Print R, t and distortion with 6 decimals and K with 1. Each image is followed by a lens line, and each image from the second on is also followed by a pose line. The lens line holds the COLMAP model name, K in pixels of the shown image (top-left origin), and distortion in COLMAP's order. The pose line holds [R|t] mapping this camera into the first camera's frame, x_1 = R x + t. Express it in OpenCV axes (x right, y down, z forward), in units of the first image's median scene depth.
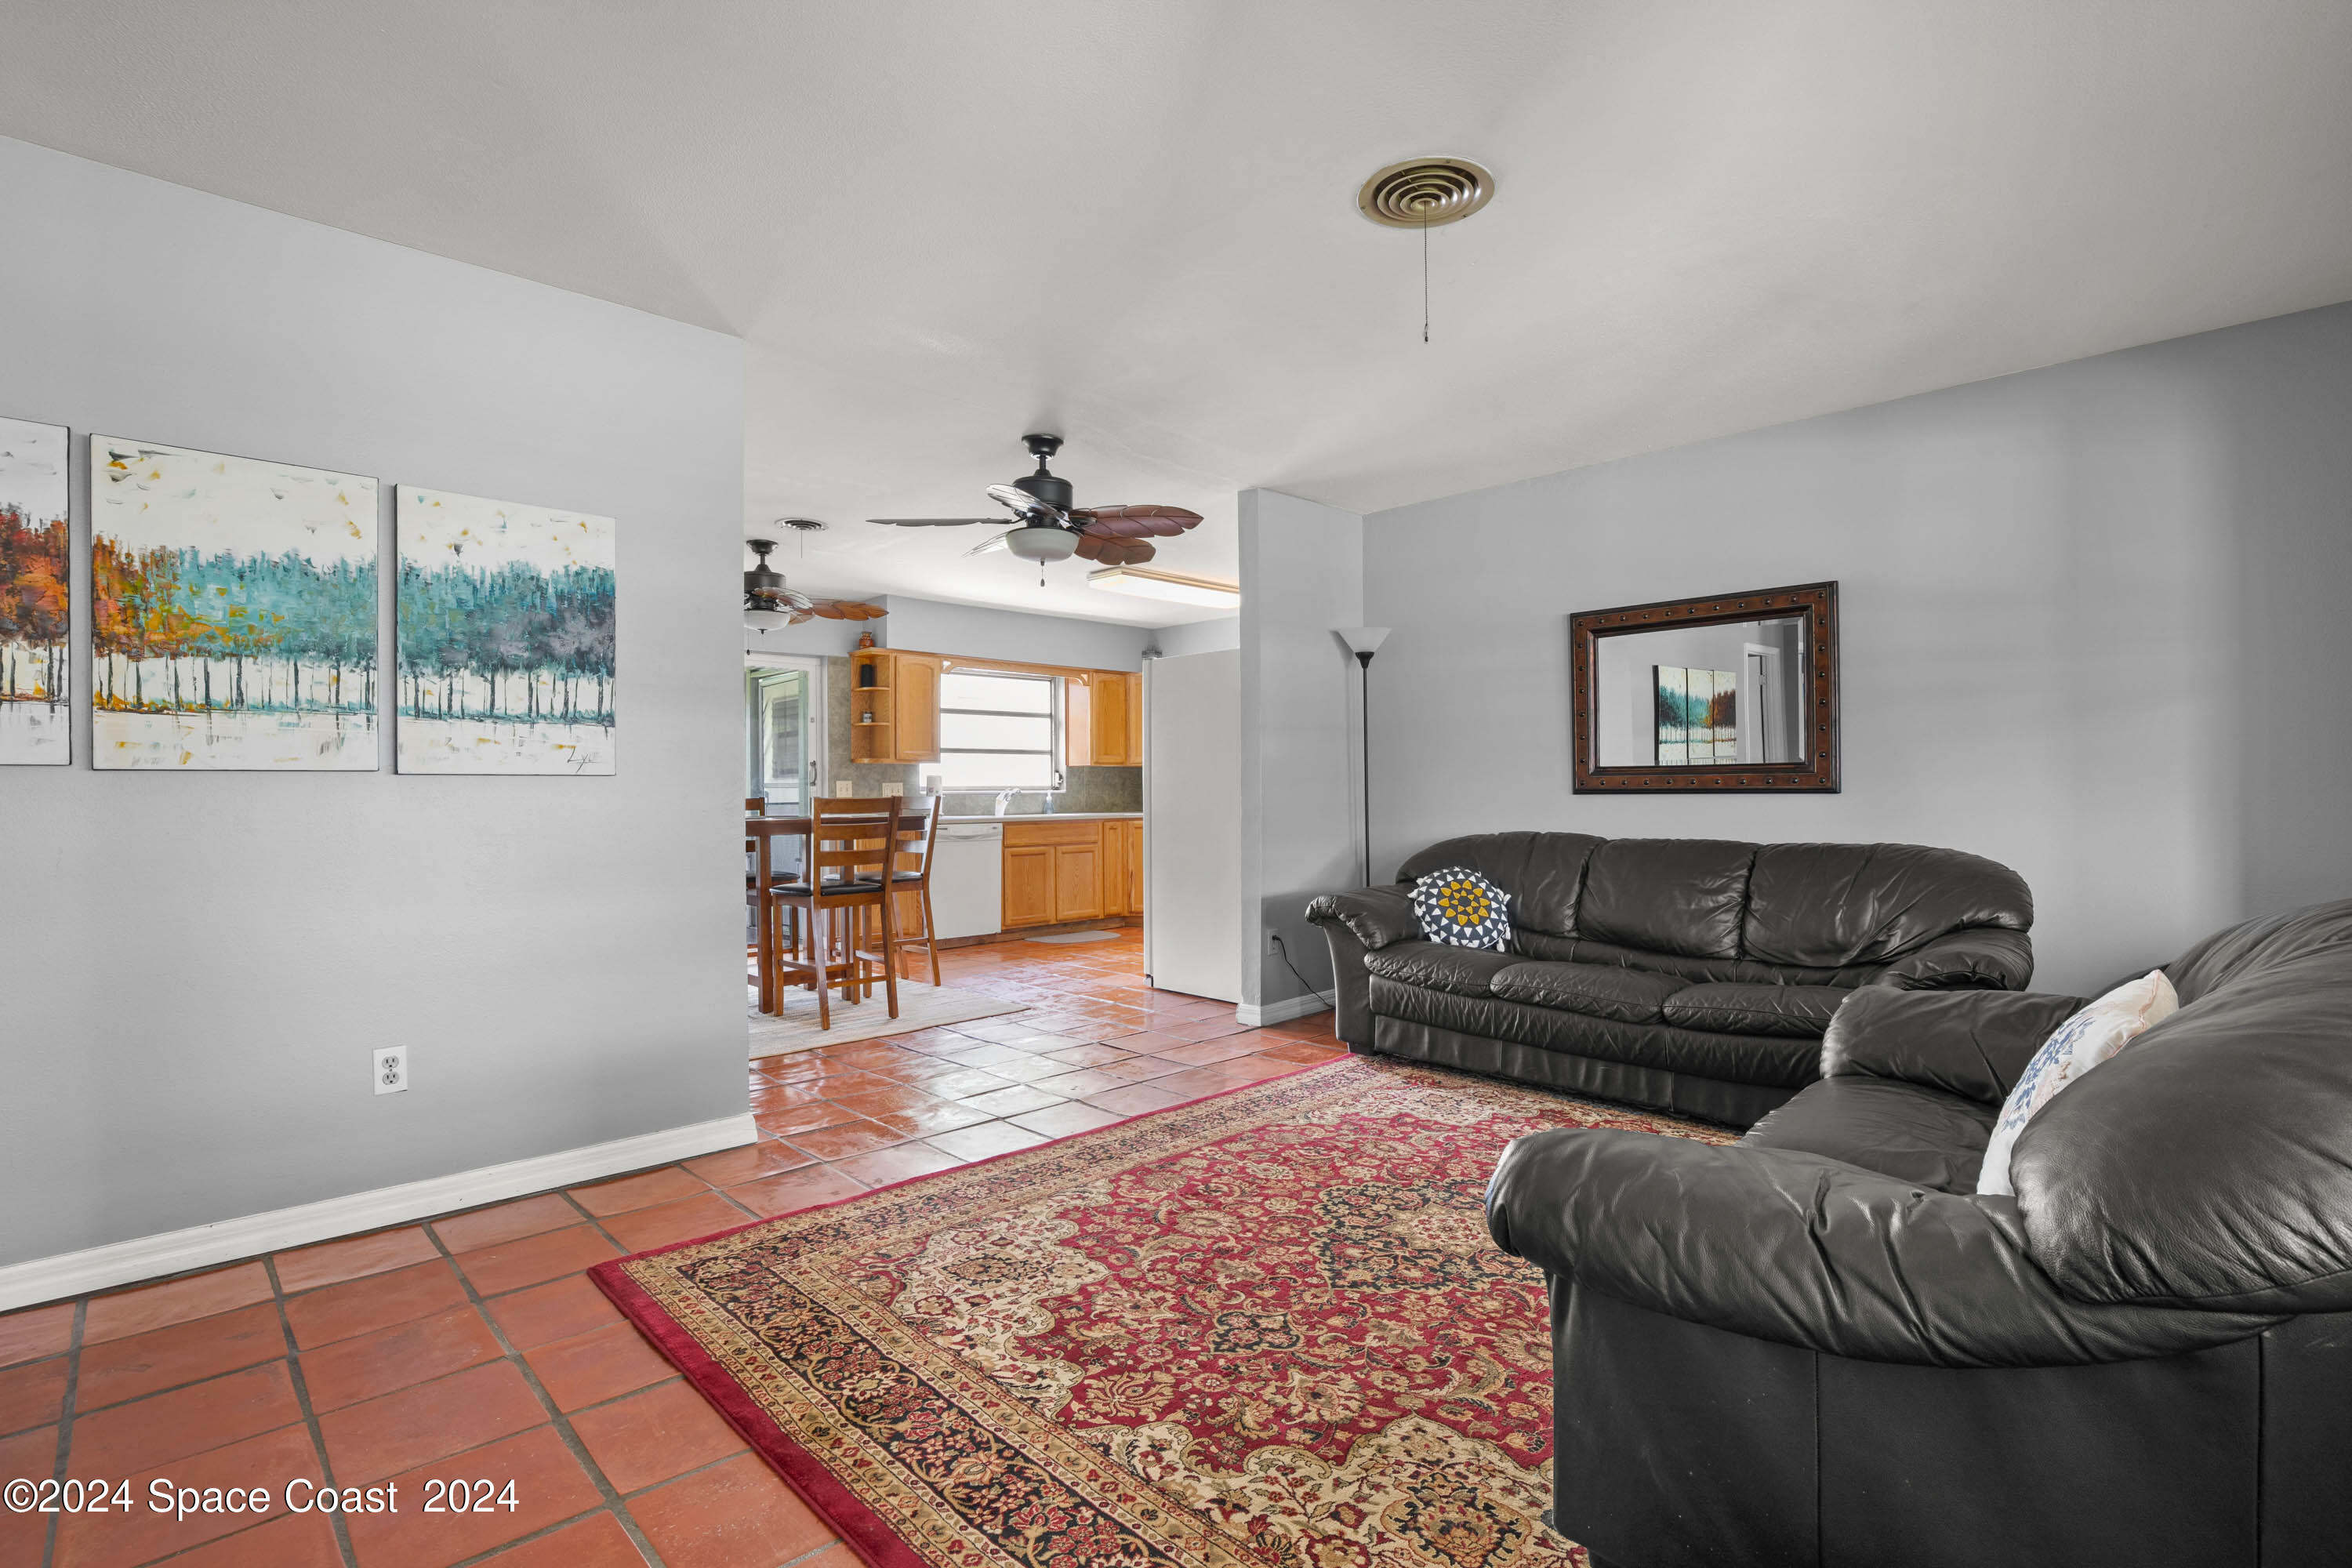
lens RADIAL K [[1089.2, 0, 1190.1], [0, 1089.2, 790.3], [0, 0, 1]] dist [-0.027962, 0.000003]
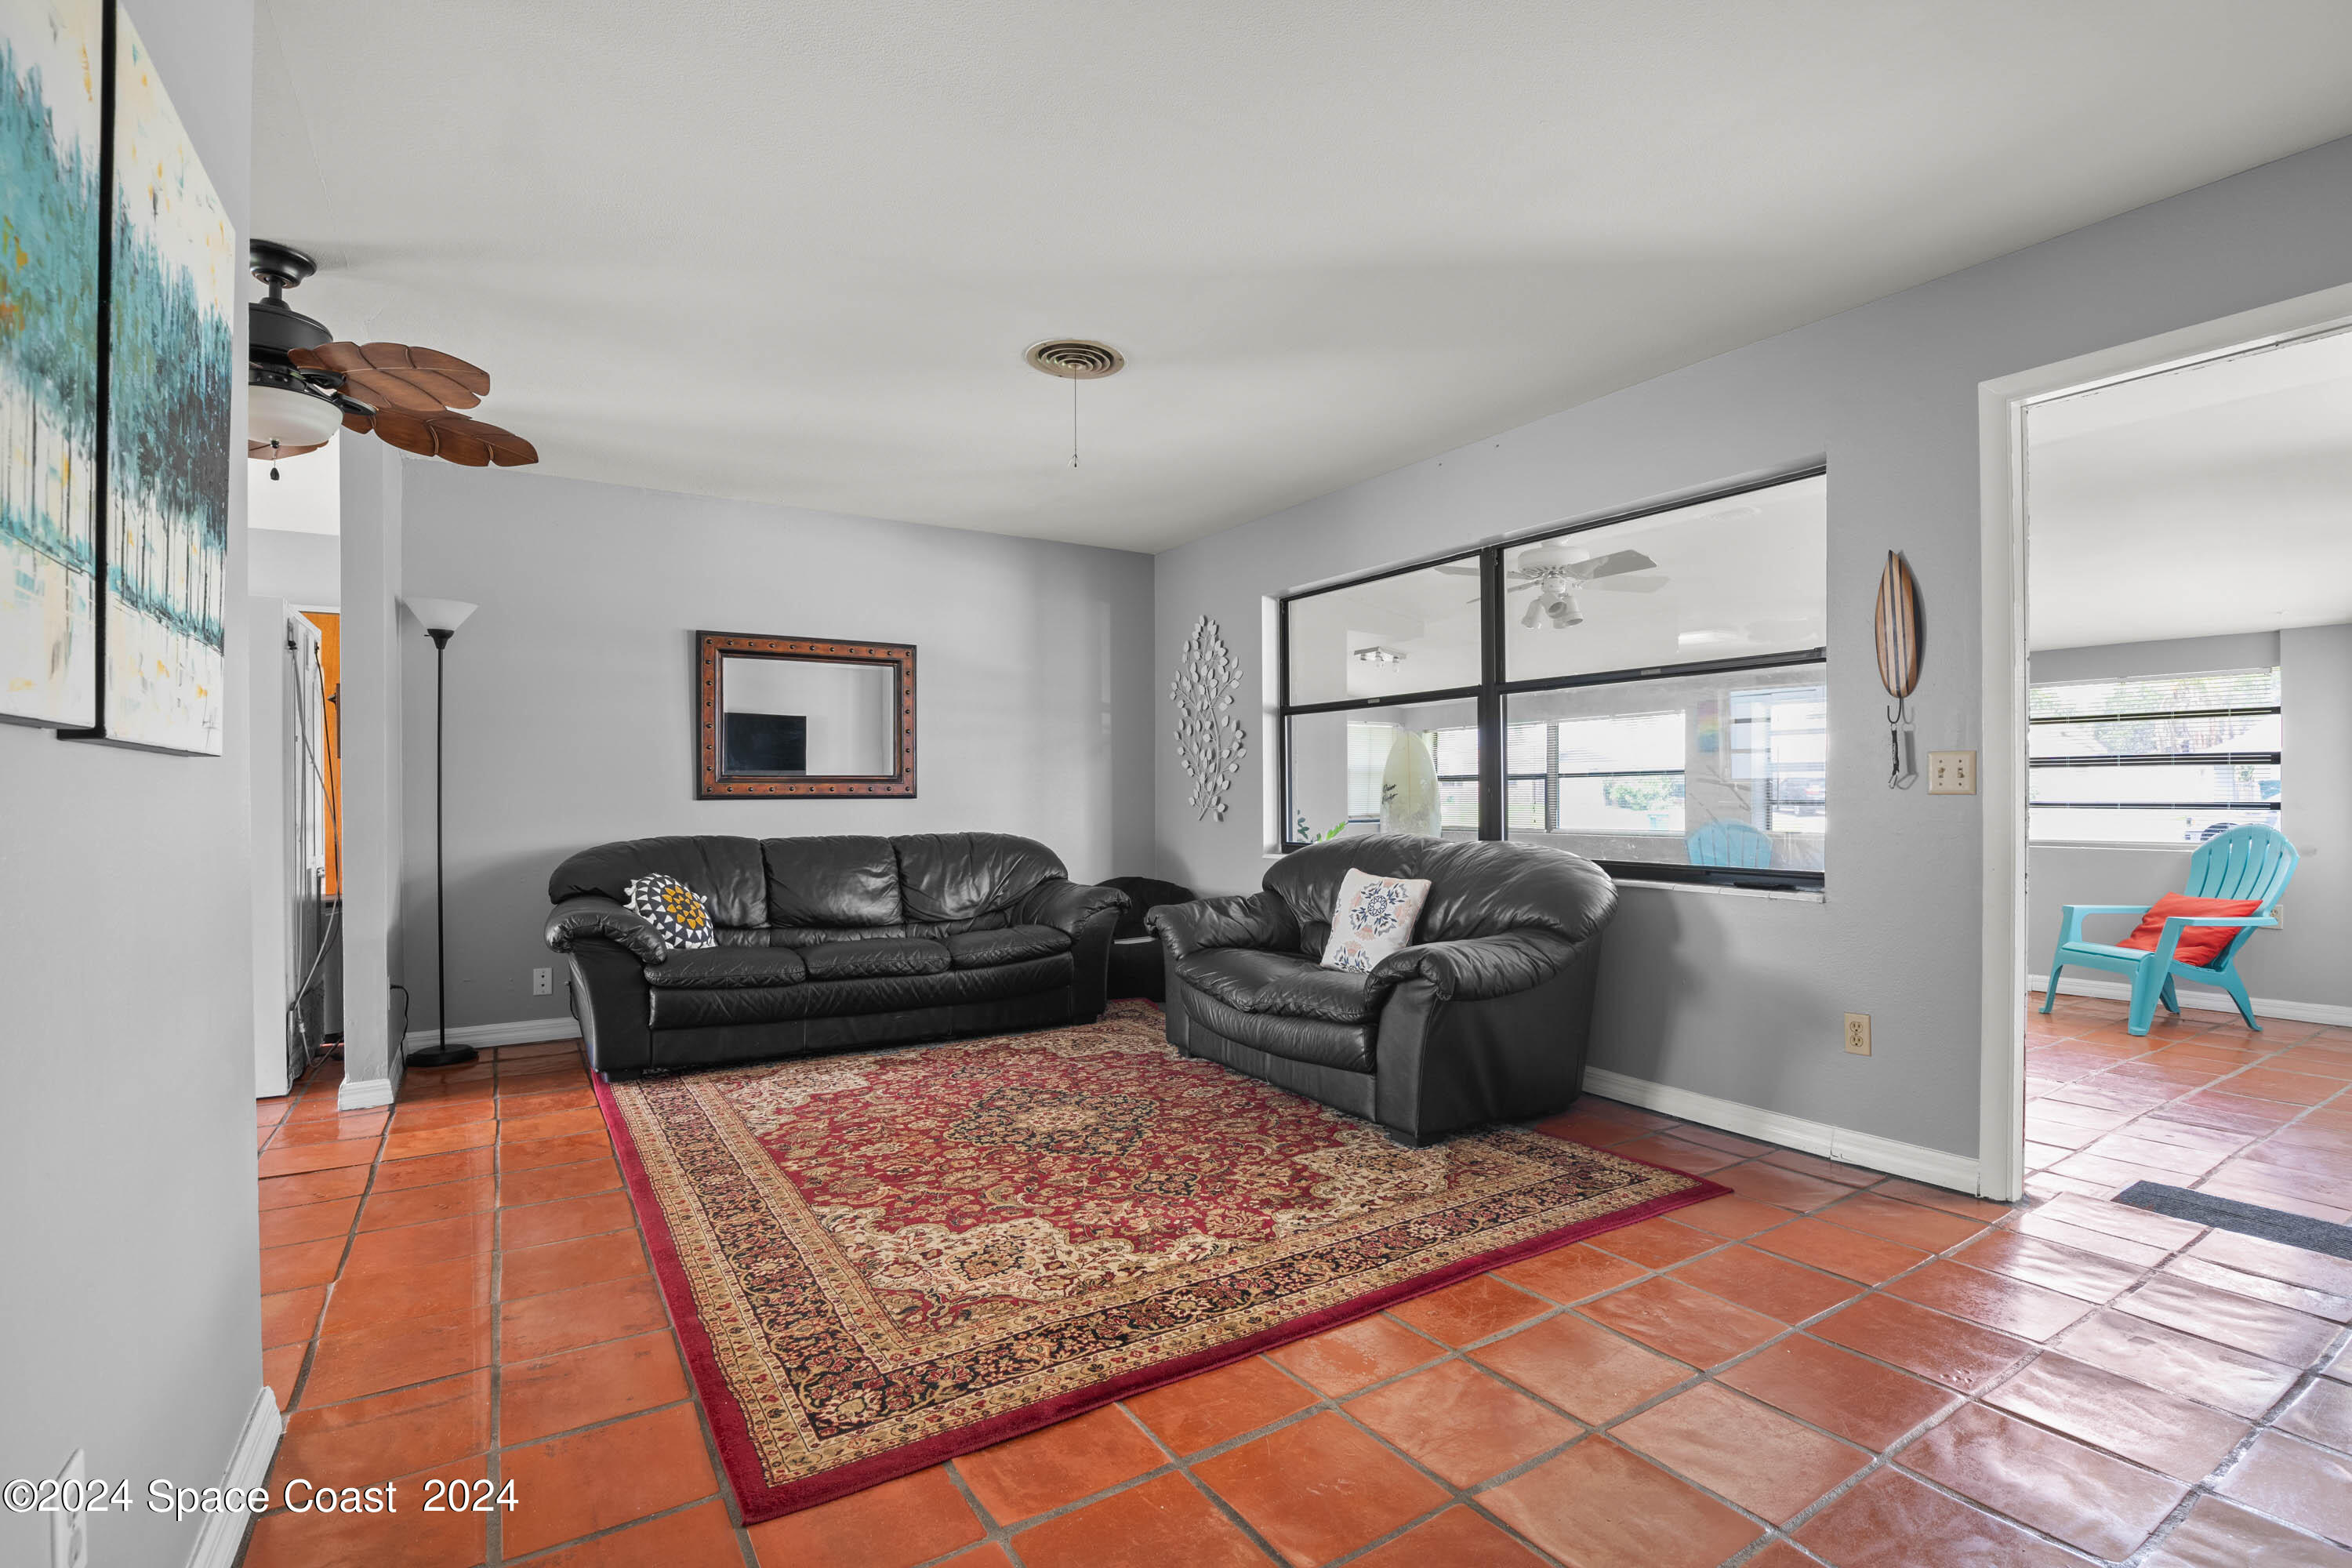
lens RADIAL K [[1089.2, 0, 1190.1], [0, 1089.2, 790.3], [0, 0, 1]] dist [-0.027962, 0.000003]
pose [[0.208511, 0.008706, 0.977981, -1.040775], [0.002079, 0.999954, -0.009345, 0.008888], [-0.978018, 0.003982, 0.208483, 0.546693]]
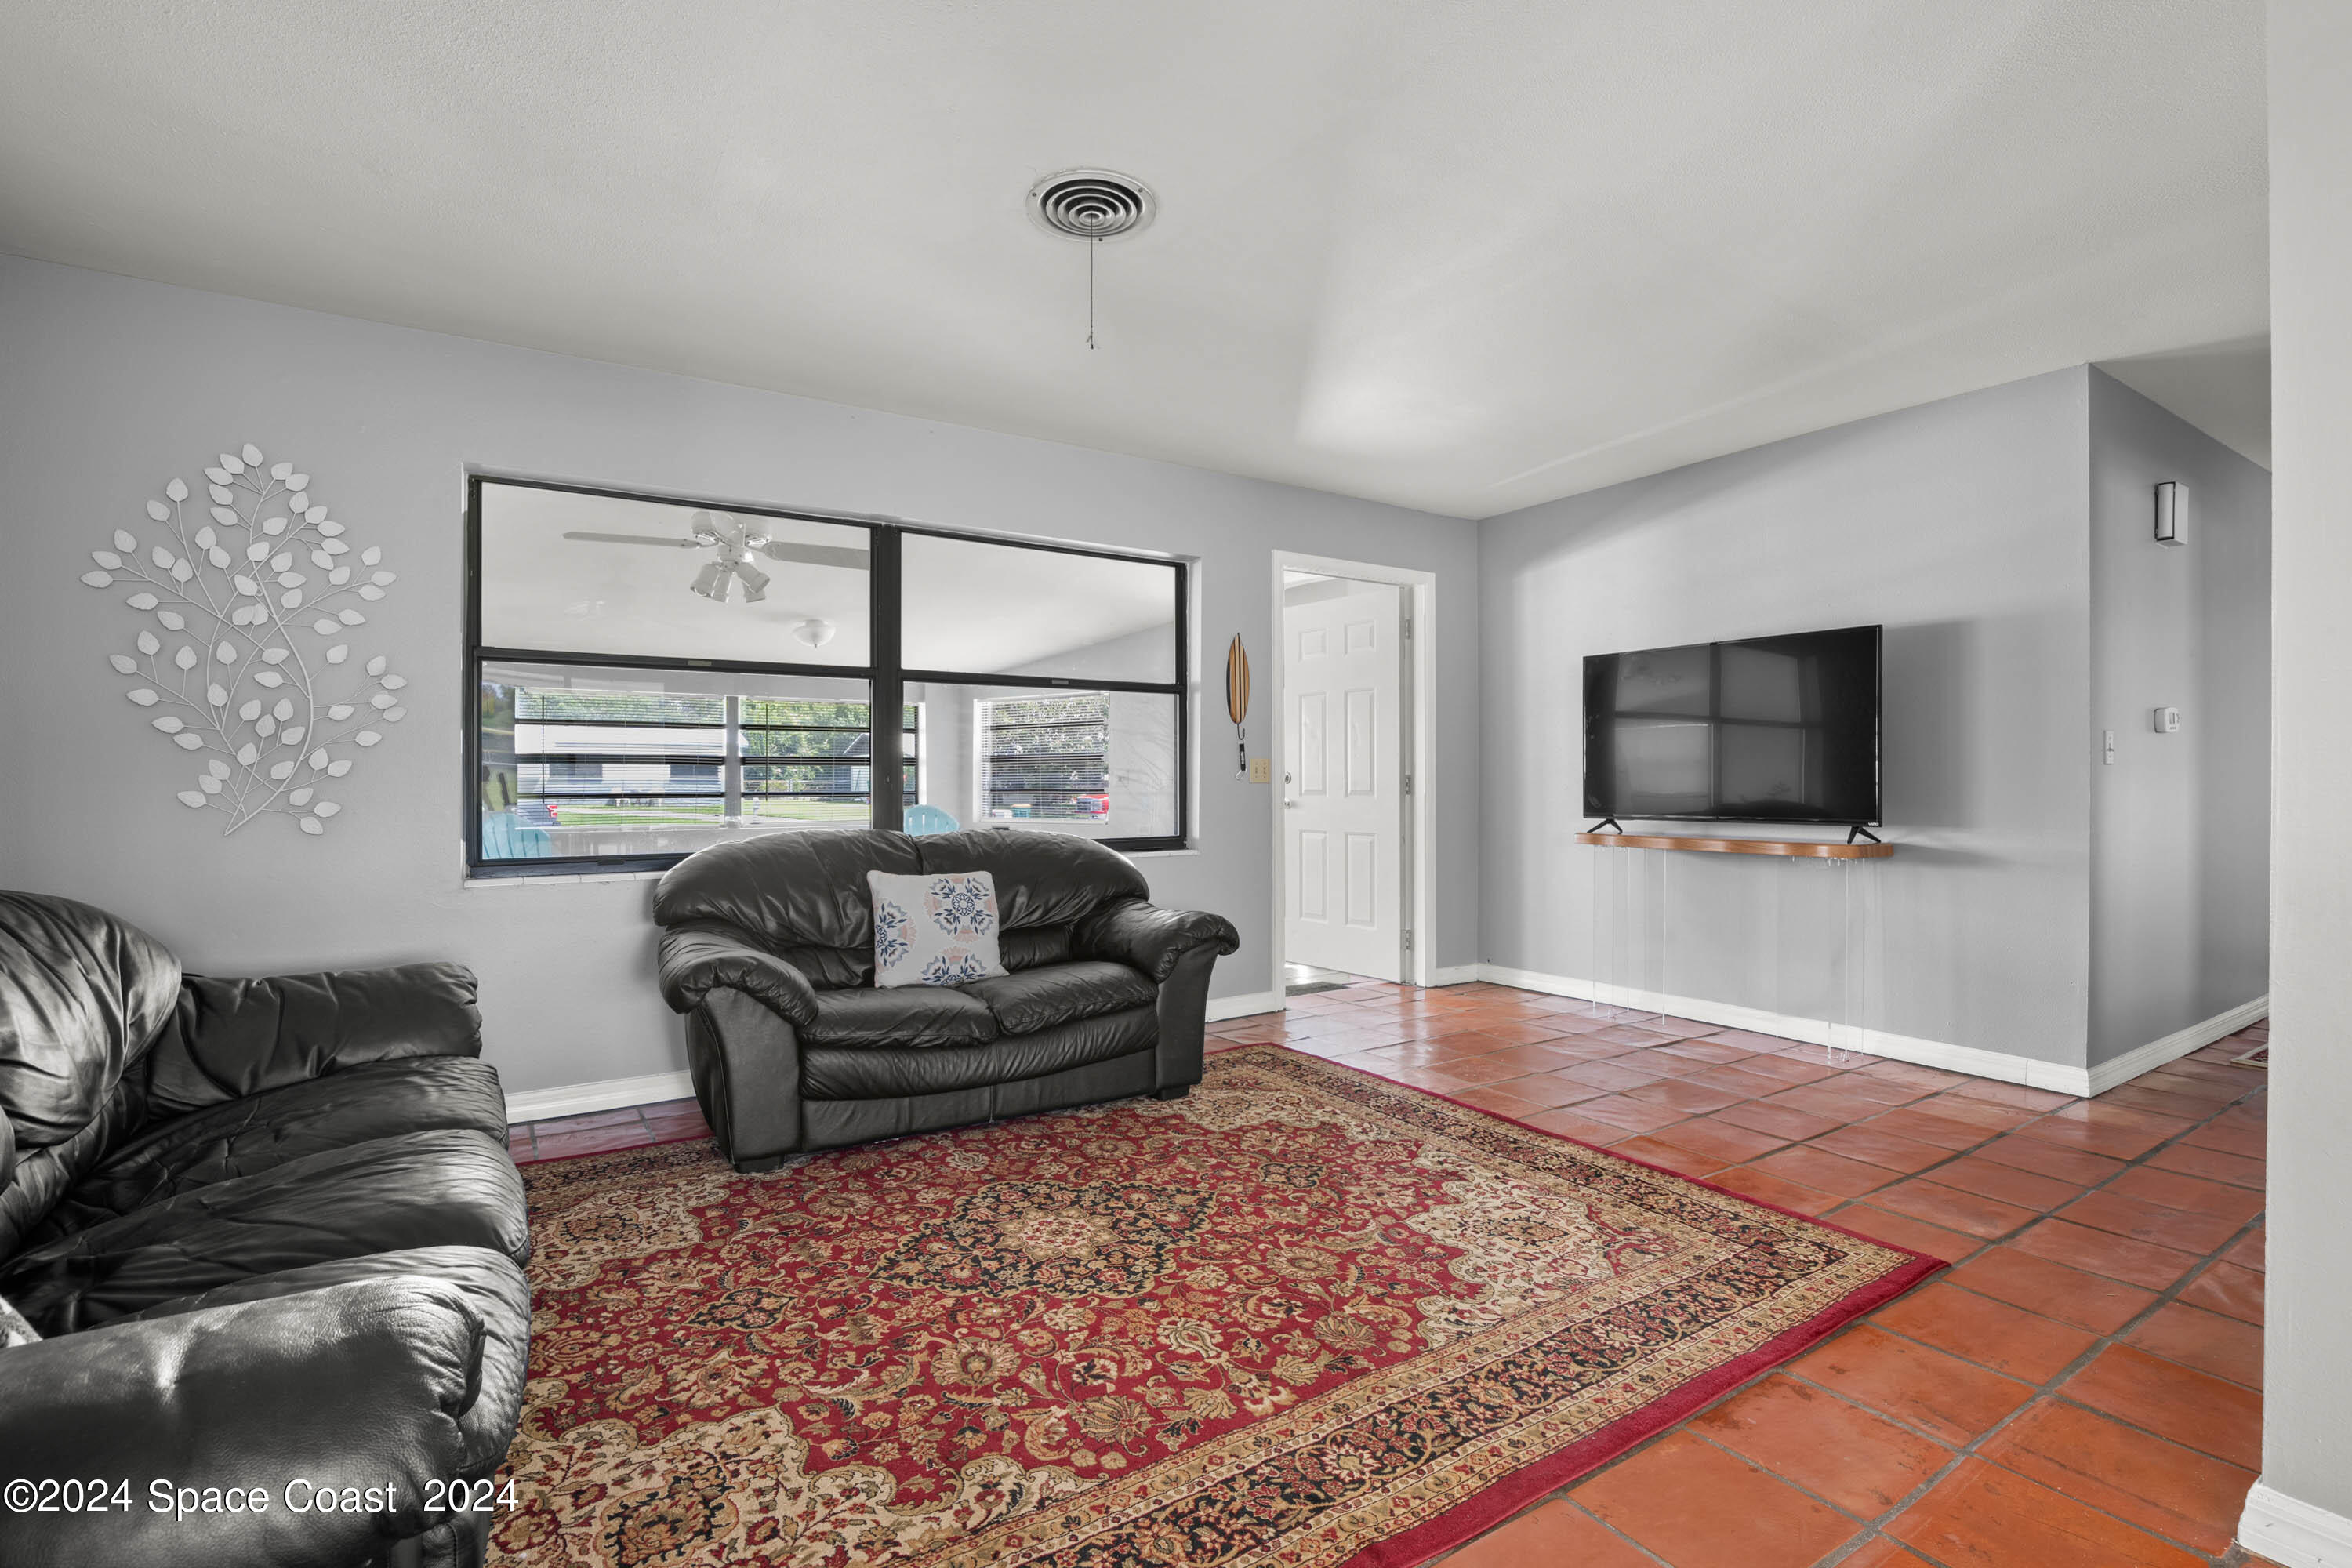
lens RADIAL K [[1089.2, 0, 1190.1], [0, 1089.2, 790.3], [0, 0, 1]] dist [-0.027962, 0.000003]
pose [[-0.979829, 0.007297, 0.199705, -0.074864], [0.008406, 0.999954, 0.004707, 0.005127], [-0.199661, 0.006291, -0.979845, 1.901579]]
